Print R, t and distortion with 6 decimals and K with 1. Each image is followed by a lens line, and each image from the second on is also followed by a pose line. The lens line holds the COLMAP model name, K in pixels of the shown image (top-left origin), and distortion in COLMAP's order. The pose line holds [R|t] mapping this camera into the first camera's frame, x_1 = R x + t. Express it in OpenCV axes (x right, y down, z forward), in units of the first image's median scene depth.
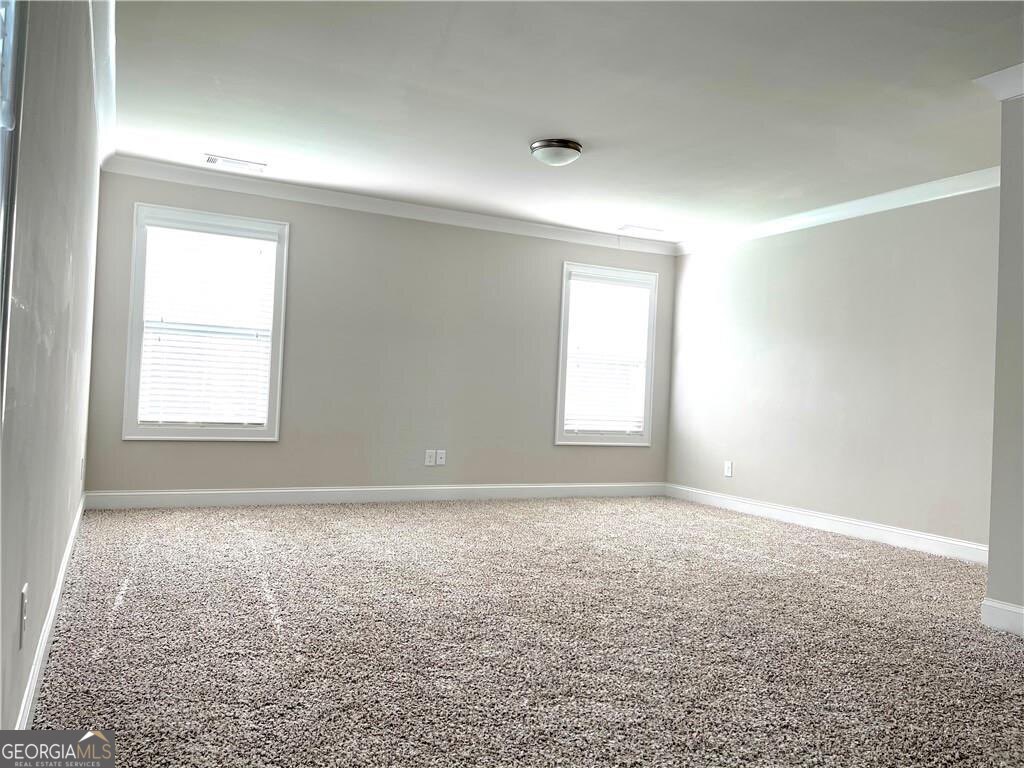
lens RADIAL K [[775.0, 0, 500.4], [0, 775.0, 383.8], [0, 0, 1]] dist [0.076314, -0.107830]
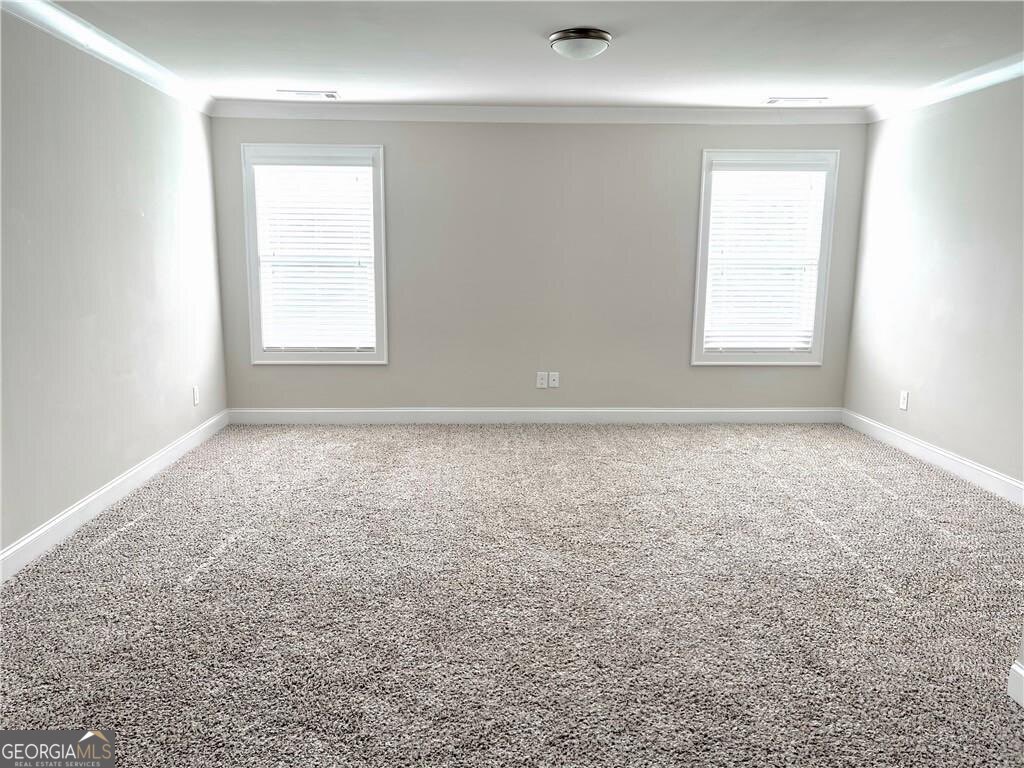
lens RADIAL K [[775.0, 0, 500.4], [0, 775.0, 383.8], [0, 0, 1]] dist [0.076314, -0.107830]
pose [[0.912540, 0.029202, -0.407943, 0.276020], [0.040228, 0.986202, 0.160583, -0.061097], [0.407003, -0.162949, 0.898775, 0.126300]]
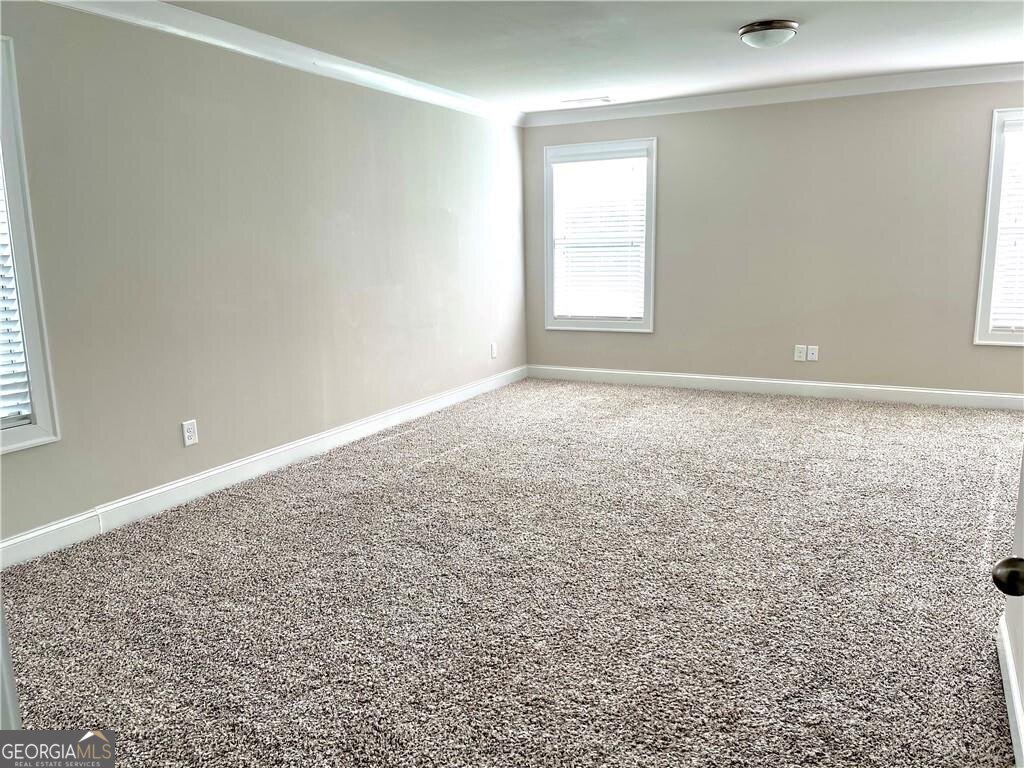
lens RADIAL K [[775.0, 0, 500.4], [0, 775.0, 383.8], [0, 0, 1]] dist [0.076314, -0.107830]
pose [[0.583028, 0.089981, -0.807454, 0.530346], [0.058488, 0.986621, 0.152179, -0.041708], [0.810344, -0.135951, 0.569965, 0.139294]]
